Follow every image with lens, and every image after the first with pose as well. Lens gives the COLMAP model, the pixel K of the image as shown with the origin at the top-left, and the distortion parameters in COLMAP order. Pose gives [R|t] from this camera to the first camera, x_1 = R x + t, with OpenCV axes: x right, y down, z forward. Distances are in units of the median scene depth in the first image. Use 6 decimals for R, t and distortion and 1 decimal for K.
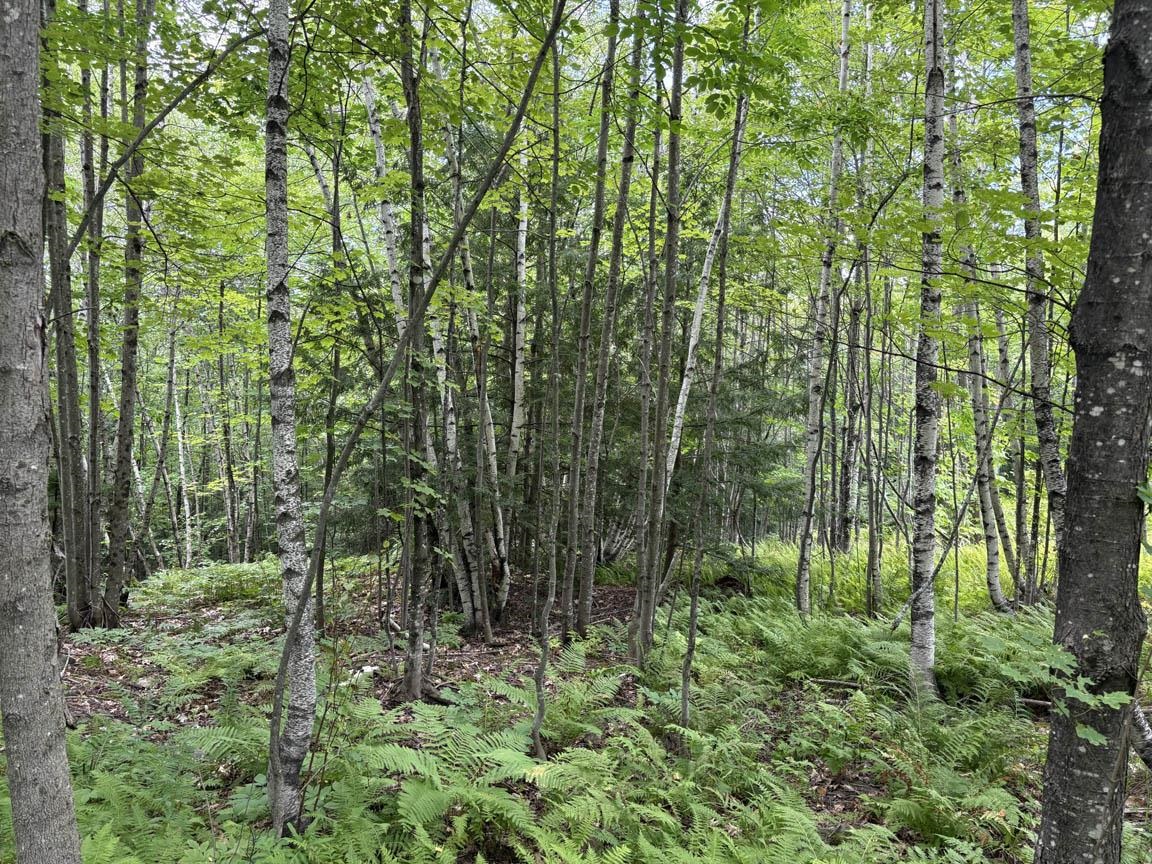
lens RADIAL K [[855.3, 0, 565.3], [0, 855.3, 429.4], [0, 0, 1]] dist [0.063704, -0.061918]
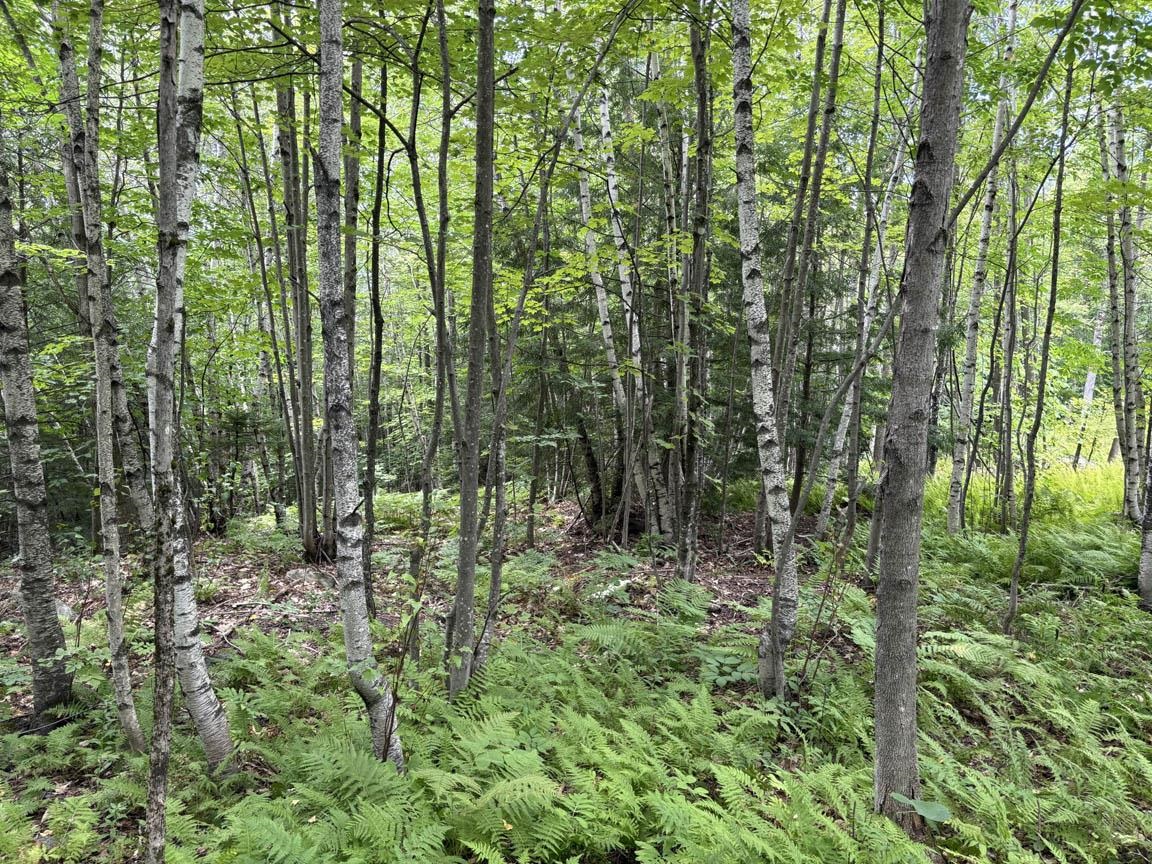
lens RADIAL K [[855.3, 0, 565.3], [0, 855.3, 429.4], [0, 0, 1]] dist [0.063704, -0.061918]
pose [[0.999049, -0.012749, 0.041707, -0.637354], [0.009580, 0.997113, 0.075320, -0.010366], [-0.042547, -0.074849, 0.996287, -0.170001]]
